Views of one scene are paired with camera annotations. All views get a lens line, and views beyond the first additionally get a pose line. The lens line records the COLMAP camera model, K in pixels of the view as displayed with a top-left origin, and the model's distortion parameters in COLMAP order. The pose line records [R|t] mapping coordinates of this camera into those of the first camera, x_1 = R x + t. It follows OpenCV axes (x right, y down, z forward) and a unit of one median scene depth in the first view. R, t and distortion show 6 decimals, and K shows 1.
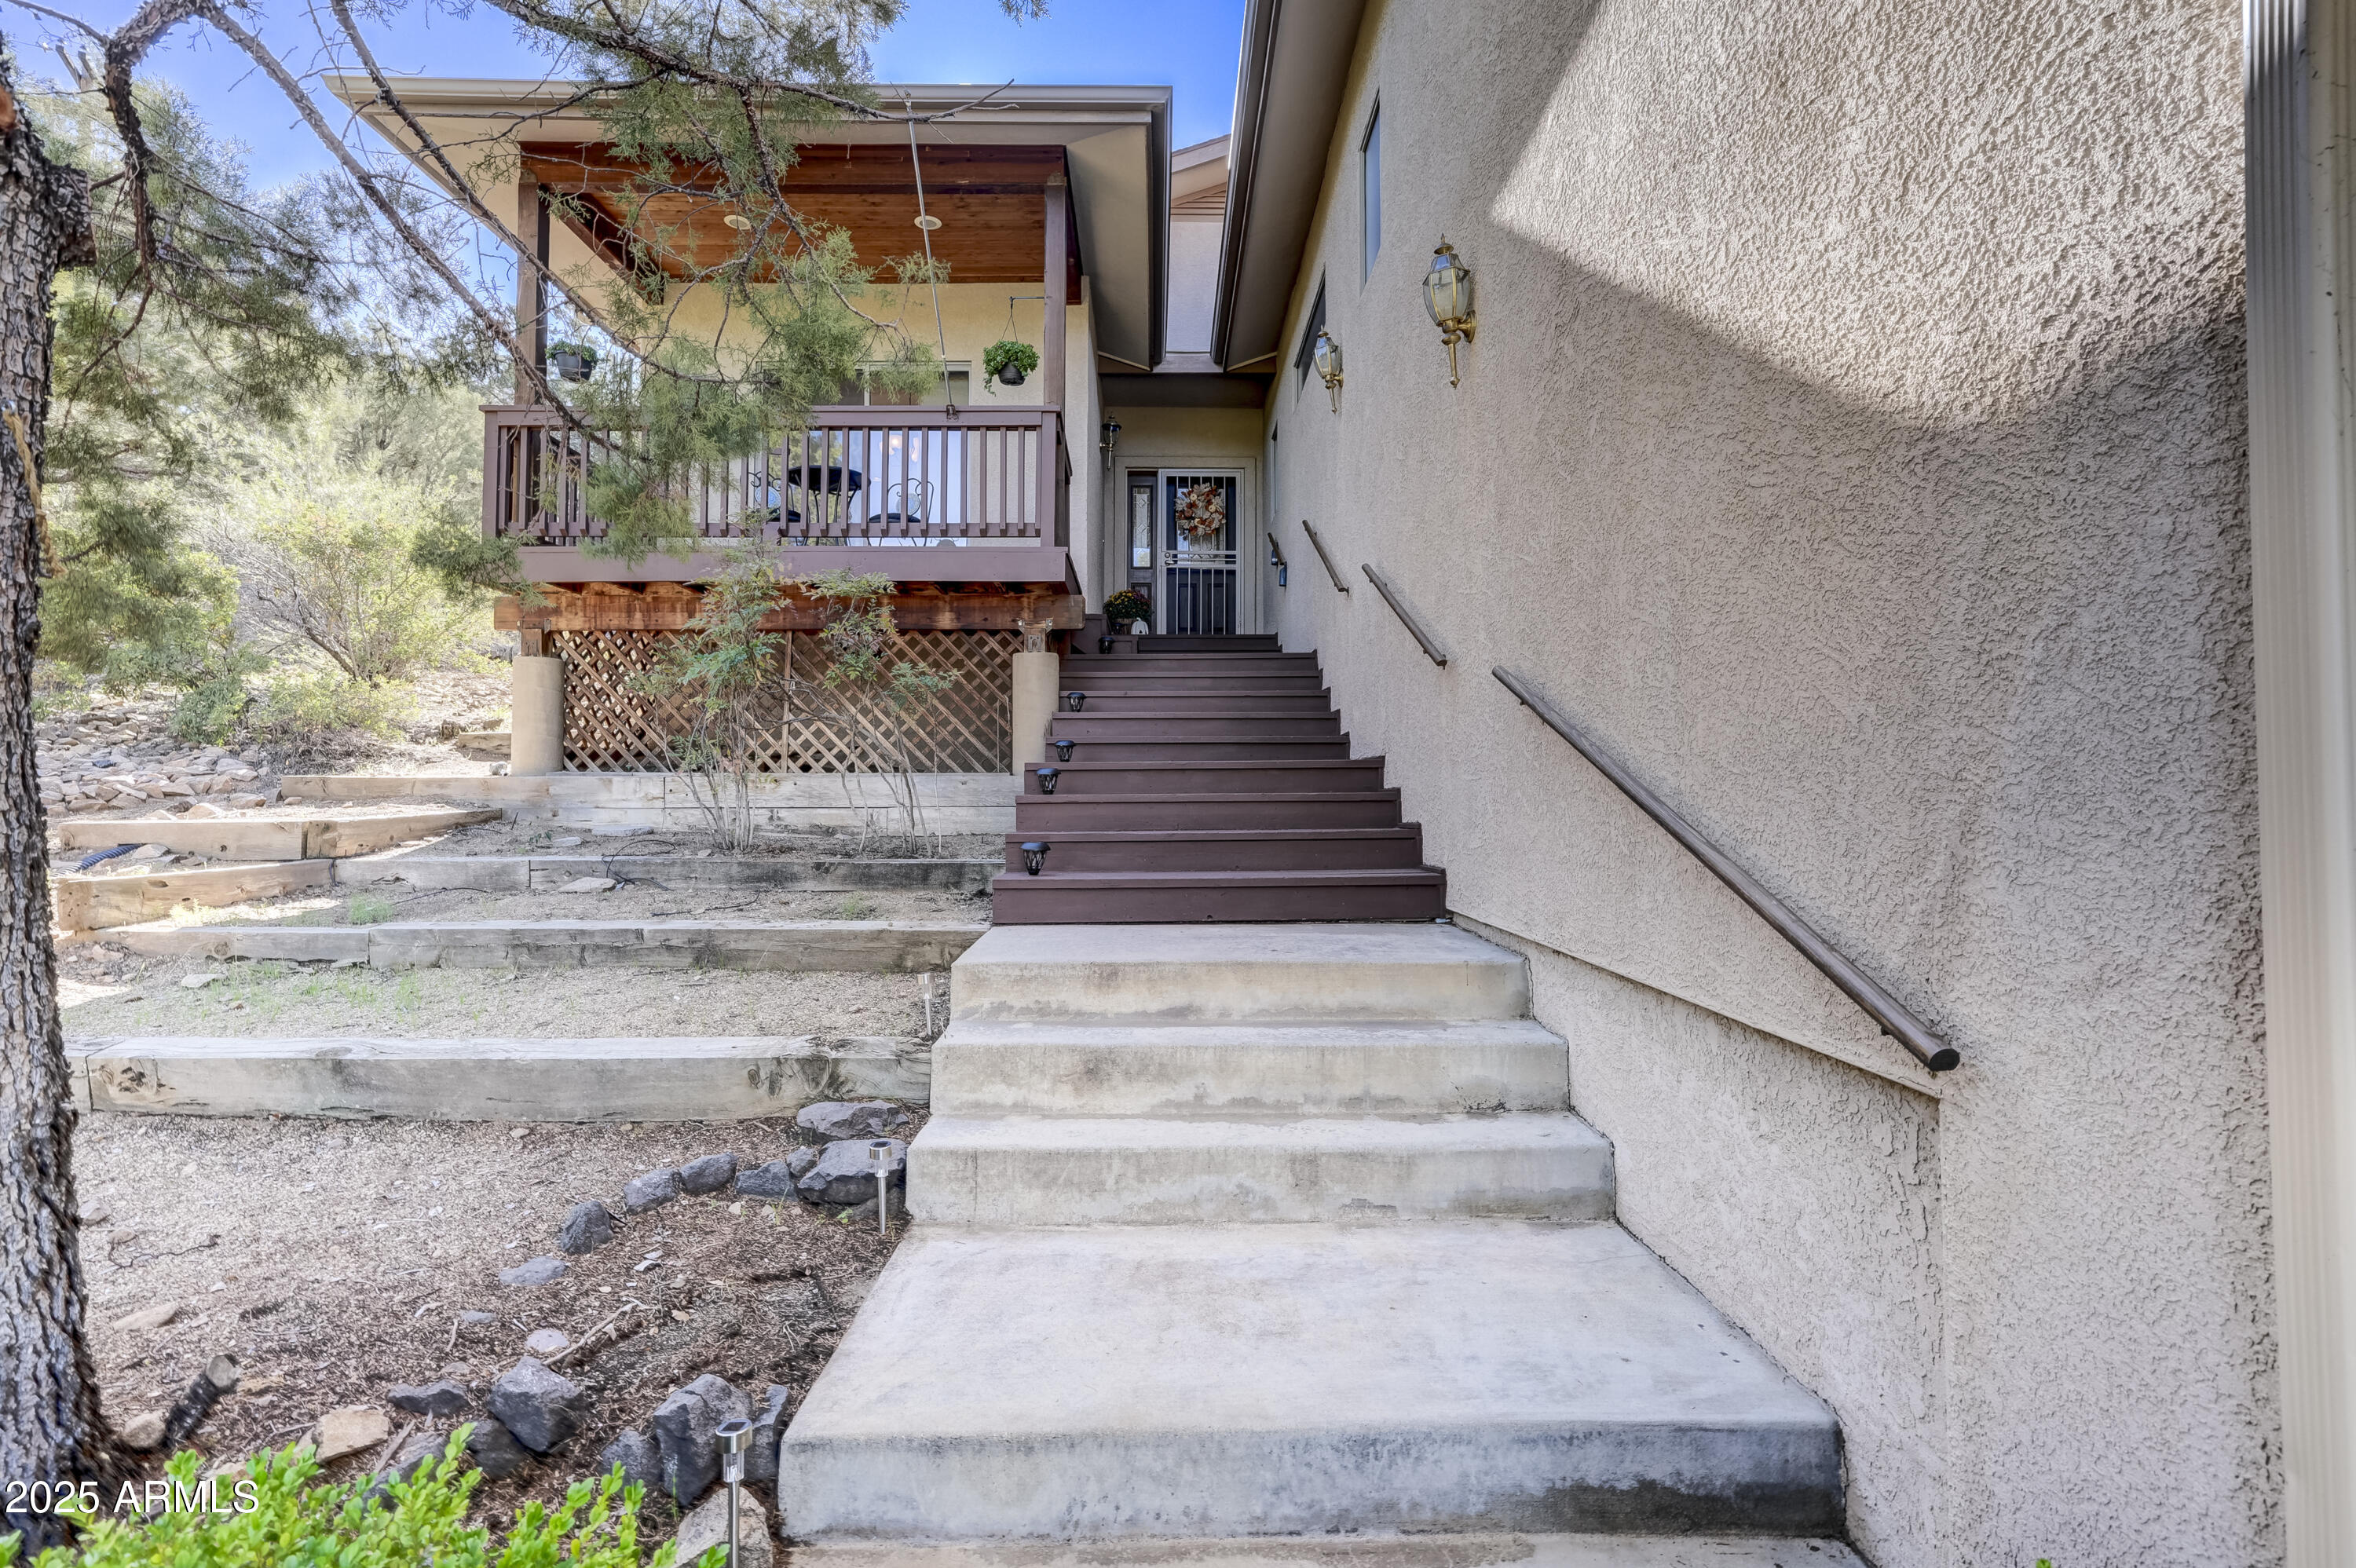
lens RADIAL K [[1063.6, 0, 1175.1], [0, 1063.6, 783.7], [0, 0, 1]] dist [0.000823, 0.002262]
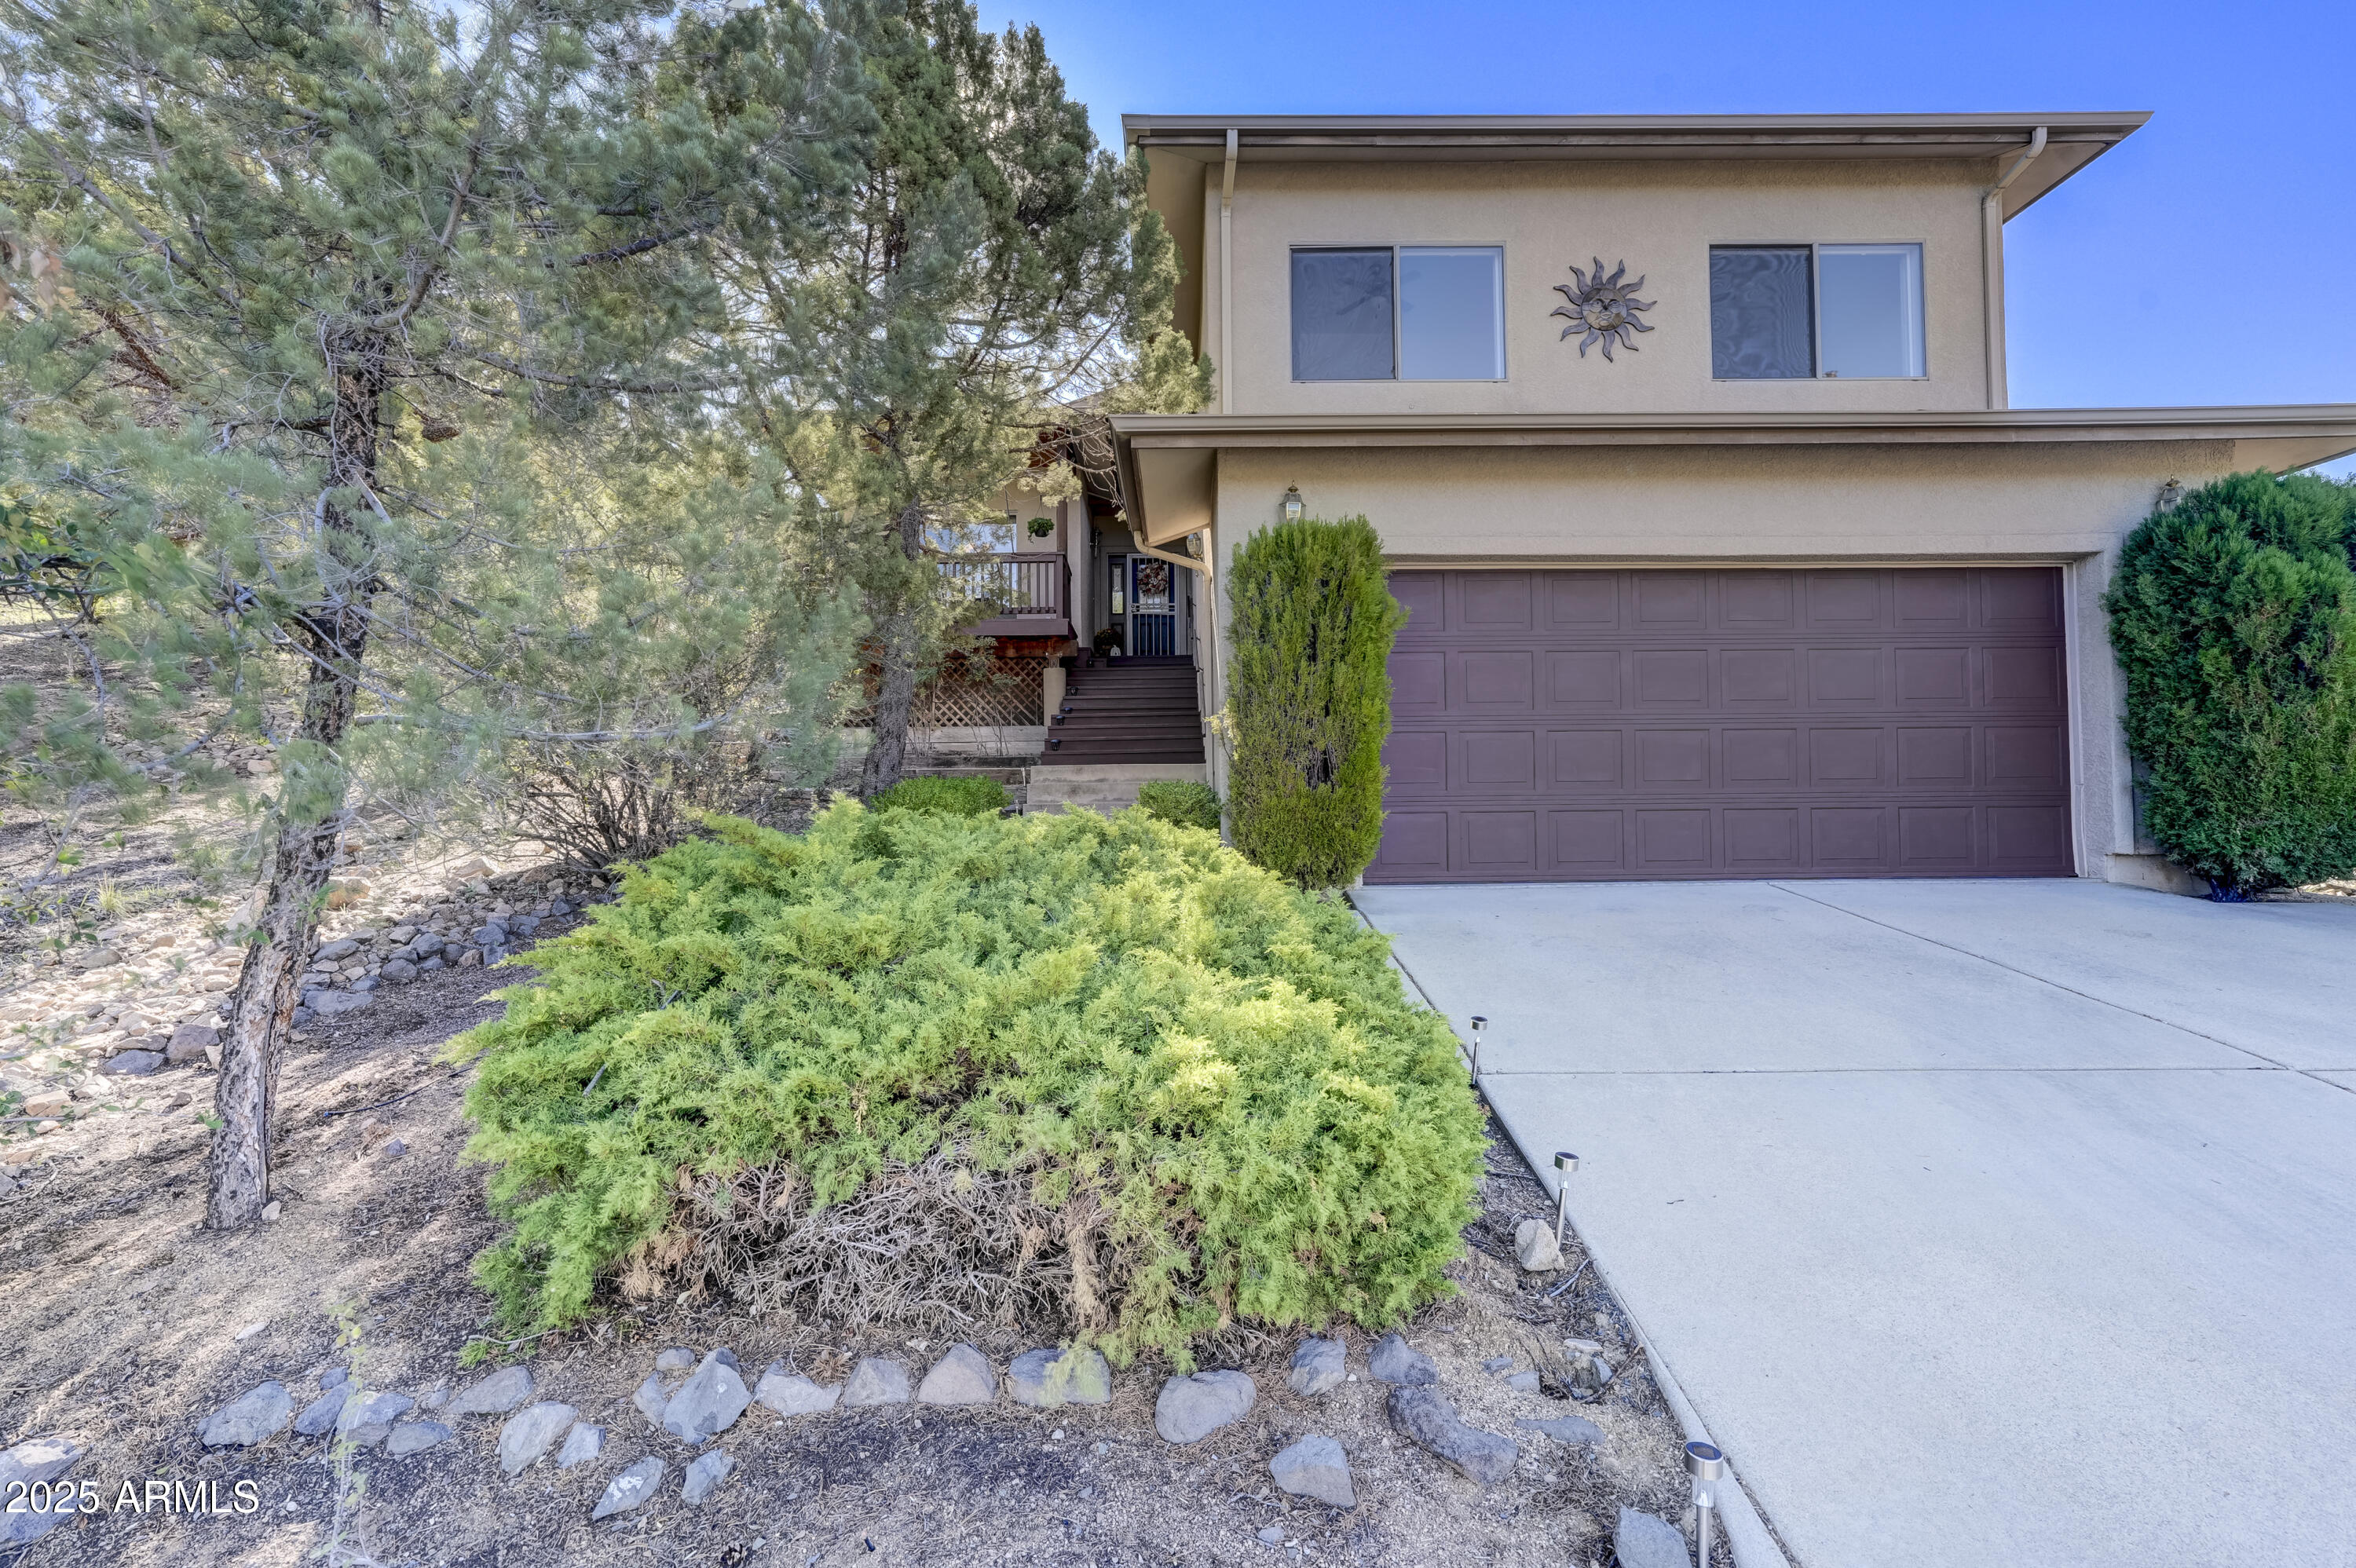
lens RADIAL K [[1063.6, 0, 1180.6], [0, 1063.6, 784.9], [0, 0, 1]] dist [0.000823, 0.002262]
pose [[0.999945, -0.009032, -0.005270, 0.122521], [0.008989, 0.999927, -0.008016, 0.121421], [0.005342, 0.007969, 0.999954, -1.056941]]
